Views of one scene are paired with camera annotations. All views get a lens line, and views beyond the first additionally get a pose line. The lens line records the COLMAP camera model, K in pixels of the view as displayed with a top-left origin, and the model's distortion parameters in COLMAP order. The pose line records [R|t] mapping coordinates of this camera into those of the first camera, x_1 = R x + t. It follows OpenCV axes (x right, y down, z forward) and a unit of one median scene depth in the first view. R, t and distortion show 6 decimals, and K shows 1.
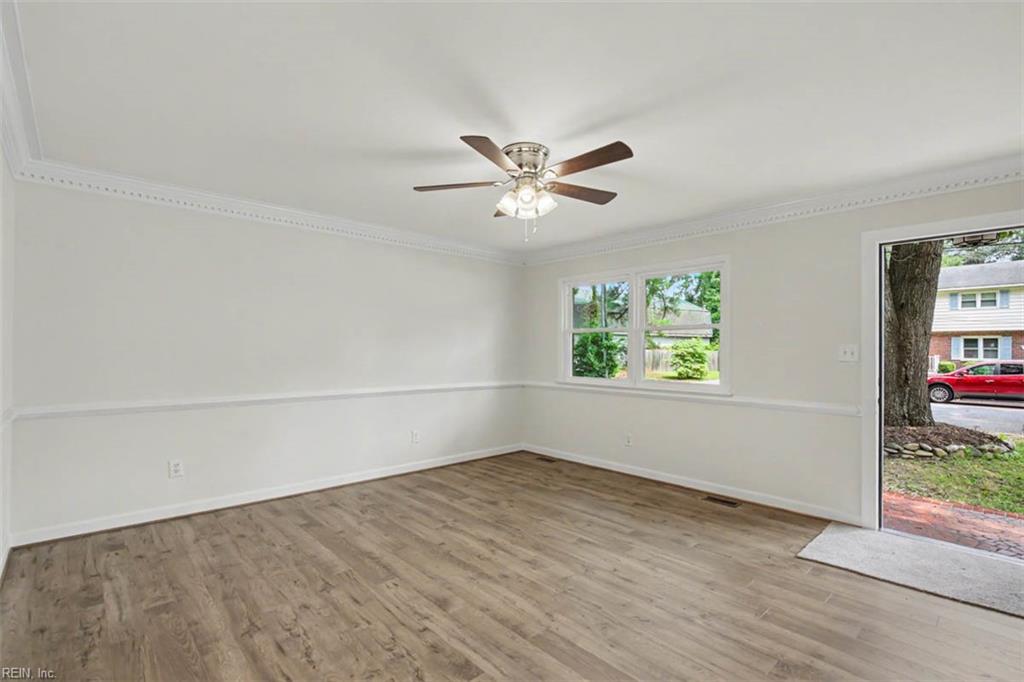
lens RADIAL K [[477.7, 0, 517.7], [0, 477.7, 350.4], [0, 0, 1]] dist [0.002316, -0.000360]
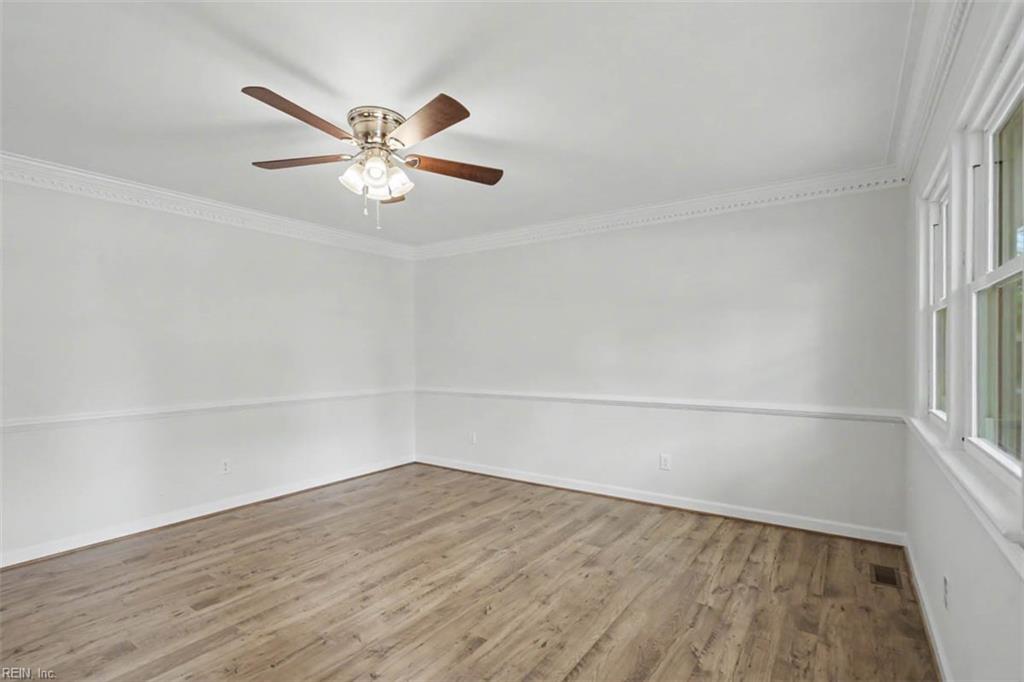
lens RADIAL K [[487.6, 0, 514.2], [0, 487.6, 358.8], [0, 0, 1]] dist [0.001200, 0.000479]
pose [[0.211283, 0.005683, -0.977408, 0.762886], [0.008252, 0.999937, 0.007598, 0.004908], [0.977390, -0.009671, 0.211223, 0.873535]]
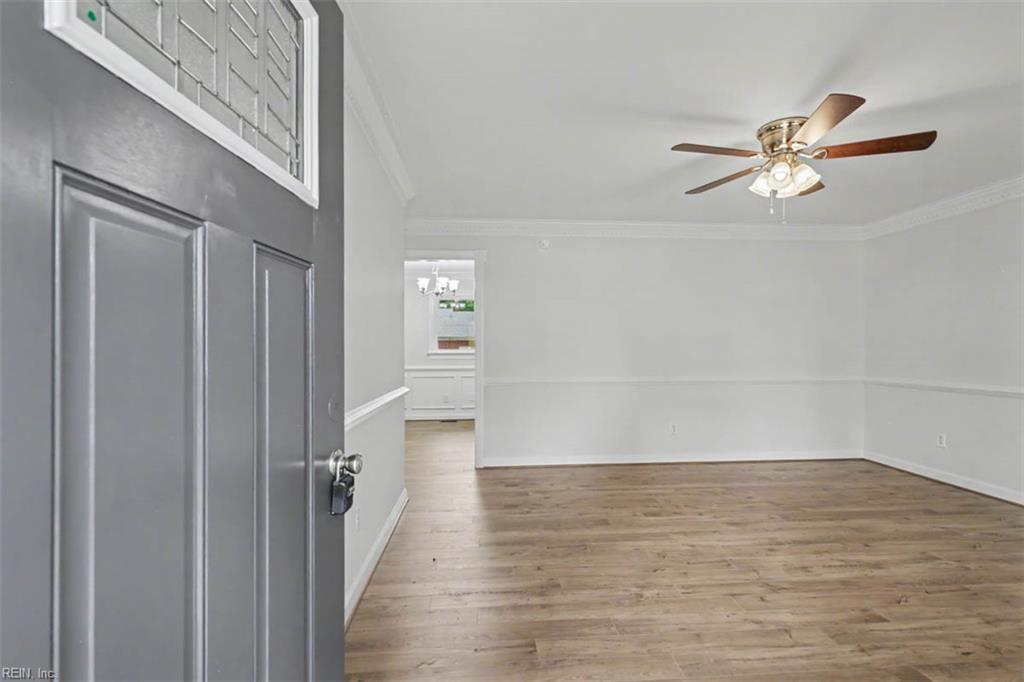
lens RADIAL K [[477.7, 0, 517.7], [0, 477.7, 350.4], [0, 0, 1]] dist [0.002316, -0.000360]
pose [[-0.624053, -0.001544, -0.781380, 0.916266], [-0.001433, 0.999999, -0.000831, 0.029674], [0.781381, 0.000601, -0.624054, 0.980708]]
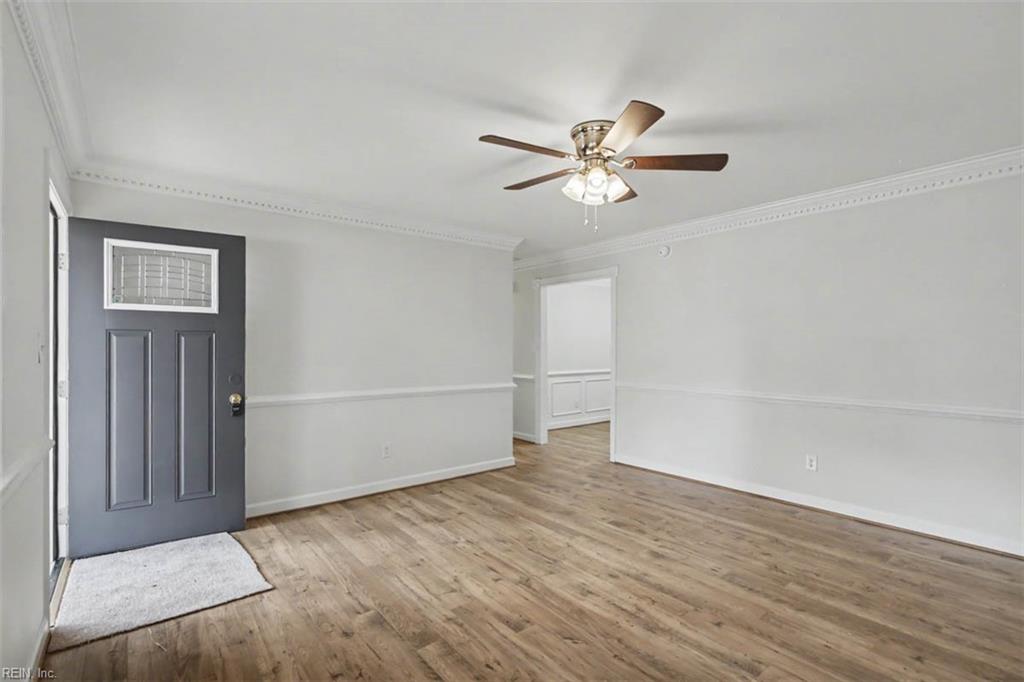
lens RADIAL K [[477.7, 0, 517.7], [0, 477.7, 350.4], [0, 0, 1]] dist [0.002316, -0.000360]
pose [[-0.997580, -0.006662, 0.069207, 0.083573], [-0.006188, 0.999956, 0.007064, 0.000416], [-0.069251, 0.006619, -0.997577, 1.605158]]
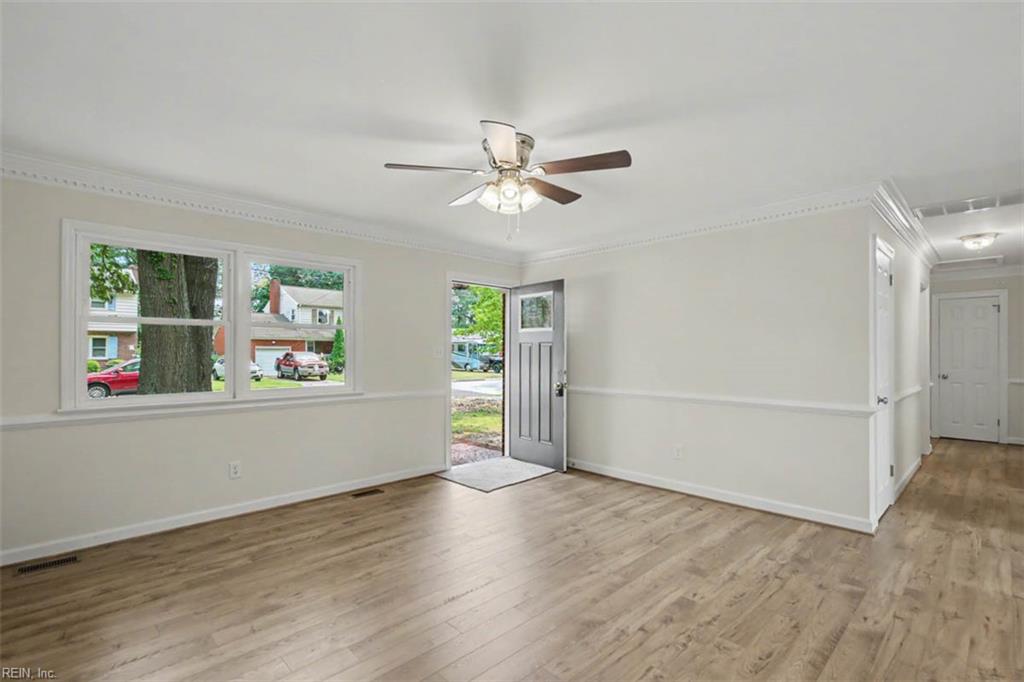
lens RADIAL K [[477.7, 0, 517.7], [0, 477.7, 350.4], [0, 0, 1]] dist [0.002316, -0.000360]
pose [[-0.027417, -0.003169, 0.999619, -0.774285], [0.000466, 0.999995, 0.003183, -0.005108], [-0.999624, 0.000553, -0.027415, 0.838428]]
